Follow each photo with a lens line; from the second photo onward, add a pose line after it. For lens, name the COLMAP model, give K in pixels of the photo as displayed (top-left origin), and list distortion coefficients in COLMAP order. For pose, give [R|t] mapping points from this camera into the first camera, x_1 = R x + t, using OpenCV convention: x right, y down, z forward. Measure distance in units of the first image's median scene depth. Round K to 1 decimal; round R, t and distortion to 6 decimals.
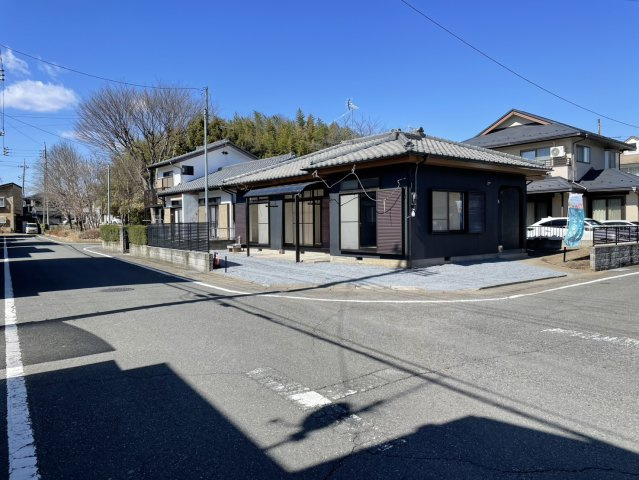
lens RADIAL K [[484.8, 0, 323.3], [0, 484.8, 242.4], [0, 0, 1]] dist [0.062342, -0.063027]
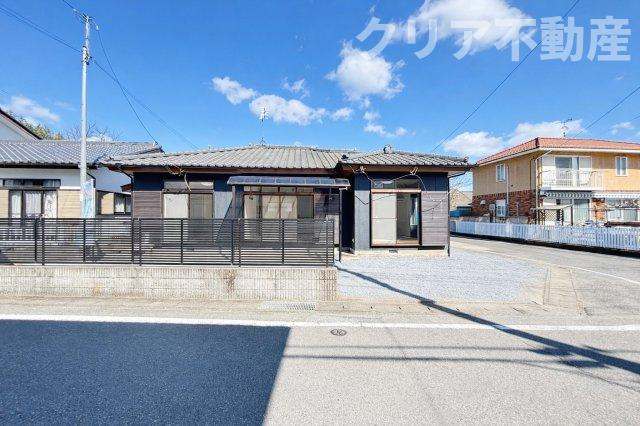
lens RADIAL K [[258.6, 0, 322.3], [0, 258.6, 212.8], [0, 0, 1]] dist [0.001276, -0.000366]
pose [[0.566263, 0.022344, 0.823922, -0.486539], [0.023898, 0.998767, -0.043510, -0.032485], [-0.823878, 0.044328, 0.565031, 0.763980]]
